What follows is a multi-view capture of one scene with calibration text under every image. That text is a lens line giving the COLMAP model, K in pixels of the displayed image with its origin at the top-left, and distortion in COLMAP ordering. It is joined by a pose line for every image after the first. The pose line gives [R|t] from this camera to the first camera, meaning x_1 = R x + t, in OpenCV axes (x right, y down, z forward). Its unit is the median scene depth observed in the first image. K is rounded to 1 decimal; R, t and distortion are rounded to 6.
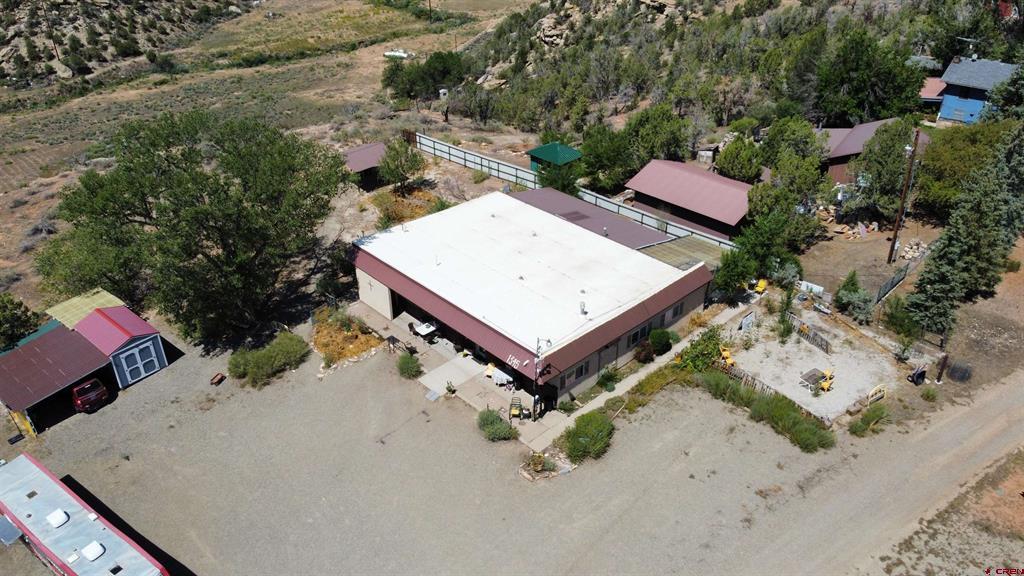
lens RADIAL K [[780.7, 0, 511.2], [0, 780.7, 286.5], [0, 0, 1]] dist [-0.007575, -0.001299]
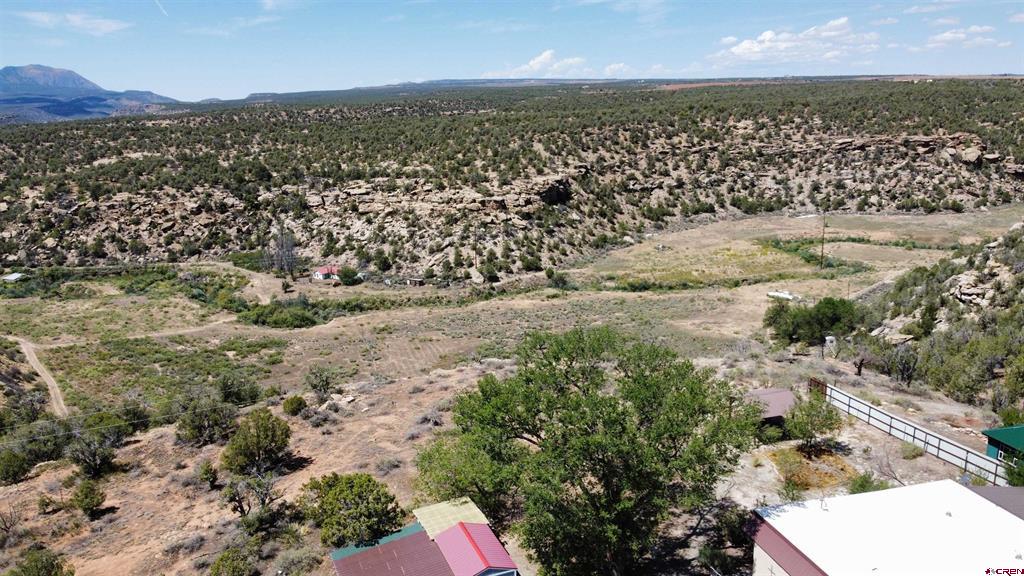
lens RADIAL K [[780.7, 0, 511.2], [0, 780.7, 286.5], [0, 0, 1]] dist [-0.007575, -0.001299]
pose [[0.890430, 0.102699, -0.443382, -0.069059], [-0.225502, 0.945773, -0.233801, -0.021946], [0.395328, 0.308167, 0.865303, 0.098924]]
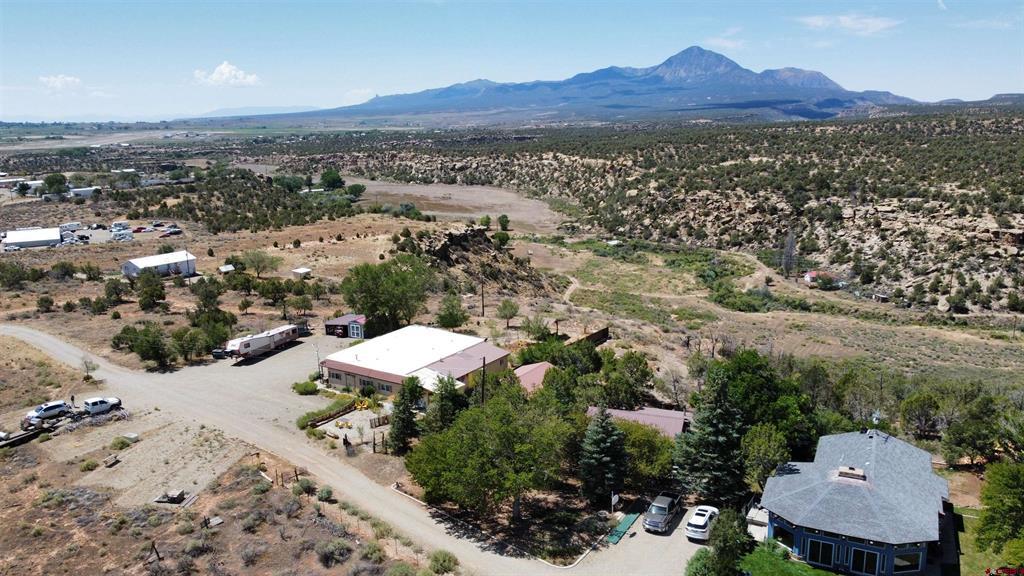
lens RADIAL K [[780.7, 0, 511.2], [0, 780.7, 286.5], [0, 0, 1]] dist [-0.007575, -0.001299]
pose [[0.228498, 0.224405, -0.947328, 1.418719], [-0.487803, 0.868500, 0.088073, -0.350383], [0.842518, 0.441985, 0.307916, 0.360448]]
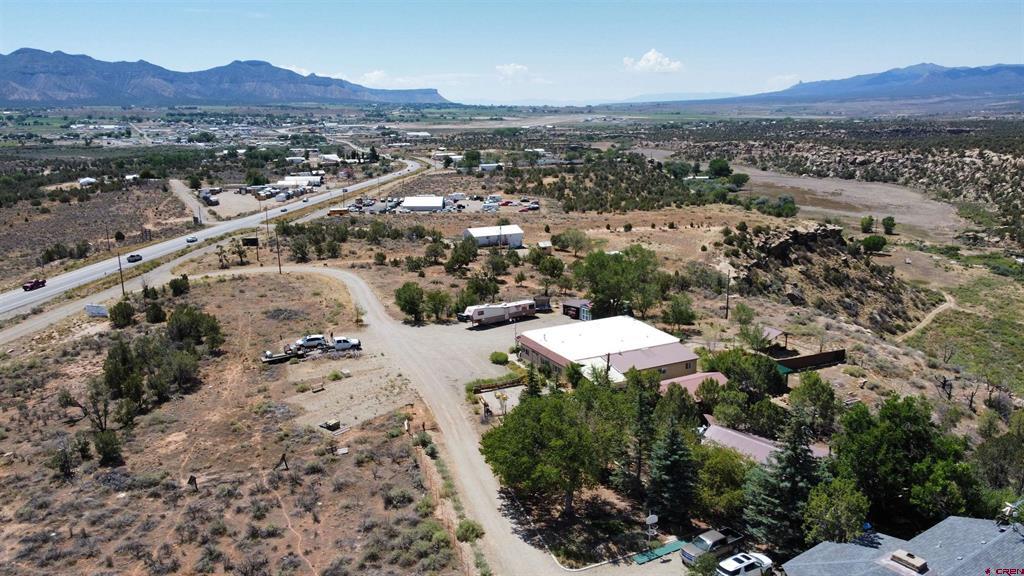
lens RADIAL K [[780.7, 0, 511.2], [0, 780.7, 286.5], [0, 0, 1]] dist [-0.007575, -0.001299]
pose [[-0.276566, 0.236991, -0.931314, 1.424738], [-0.482987, 0.803545, 0.347907, -0.540888], [0.830804, 0.546032, -0.107770, 0.668912]]
